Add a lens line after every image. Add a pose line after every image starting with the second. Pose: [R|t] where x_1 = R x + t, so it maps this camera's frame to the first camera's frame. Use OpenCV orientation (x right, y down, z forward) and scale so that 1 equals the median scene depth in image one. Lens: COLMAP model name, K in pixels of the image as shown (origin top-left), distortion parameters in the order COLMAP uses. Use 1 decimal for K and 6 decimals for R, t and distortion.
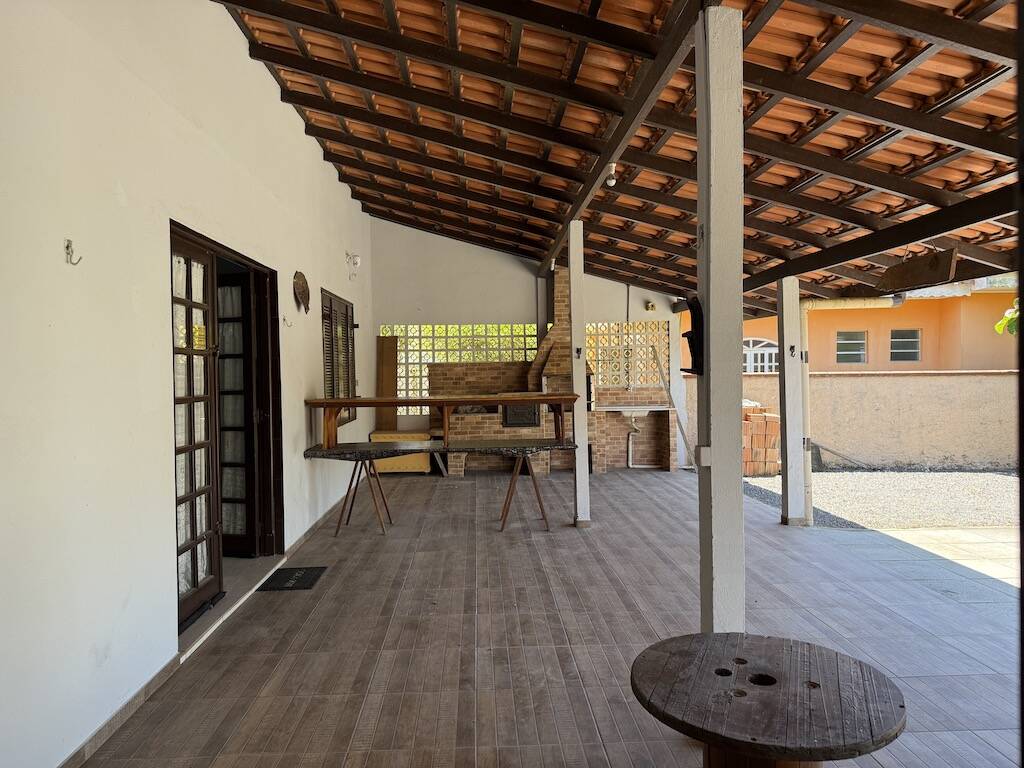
lens RADIAL K [[721.9, 0, 512.4], [0, 721.9, 384.2], [0, 0, 1]] dist [0.048454, -0.050902]
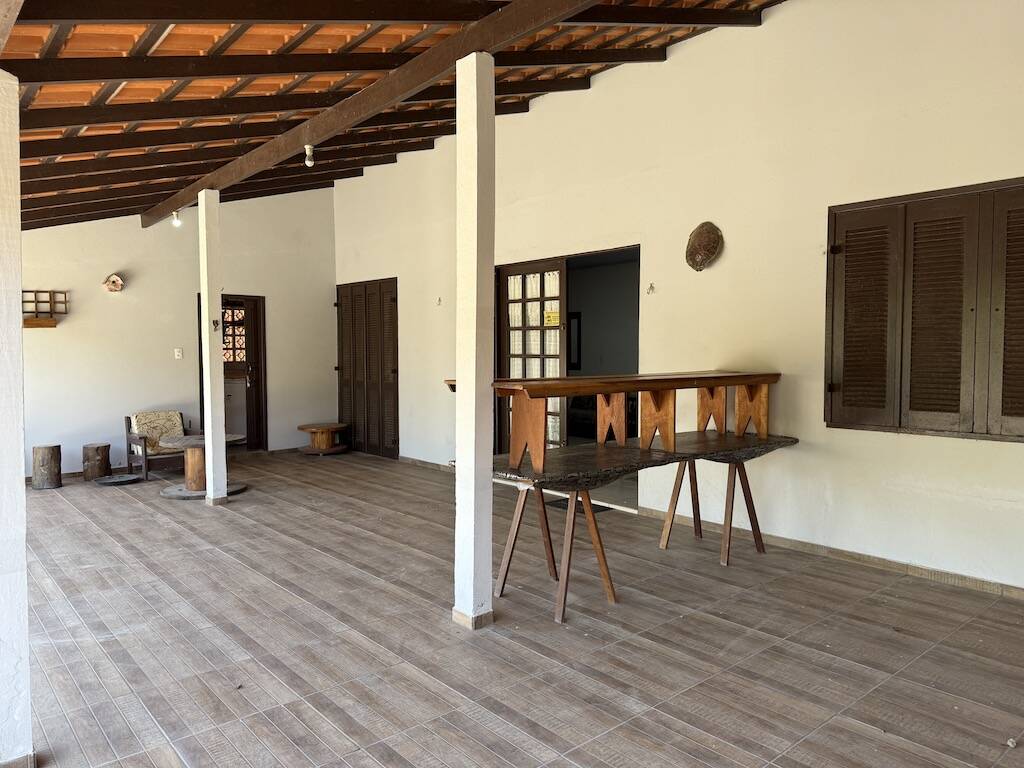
lens RADIAL K [[721.9, 0, 514.3], [0, 721.9, 383.1], [0, 0, 1]] dist [0.048454, -0.050902]
pose [[-0.790875, 0.051157, -0.609836, 0.565106], [0.010443, 0.997483, 0.070133, -0.031528], [0.611889, 0.049098, -0.789419, 2.045346]]
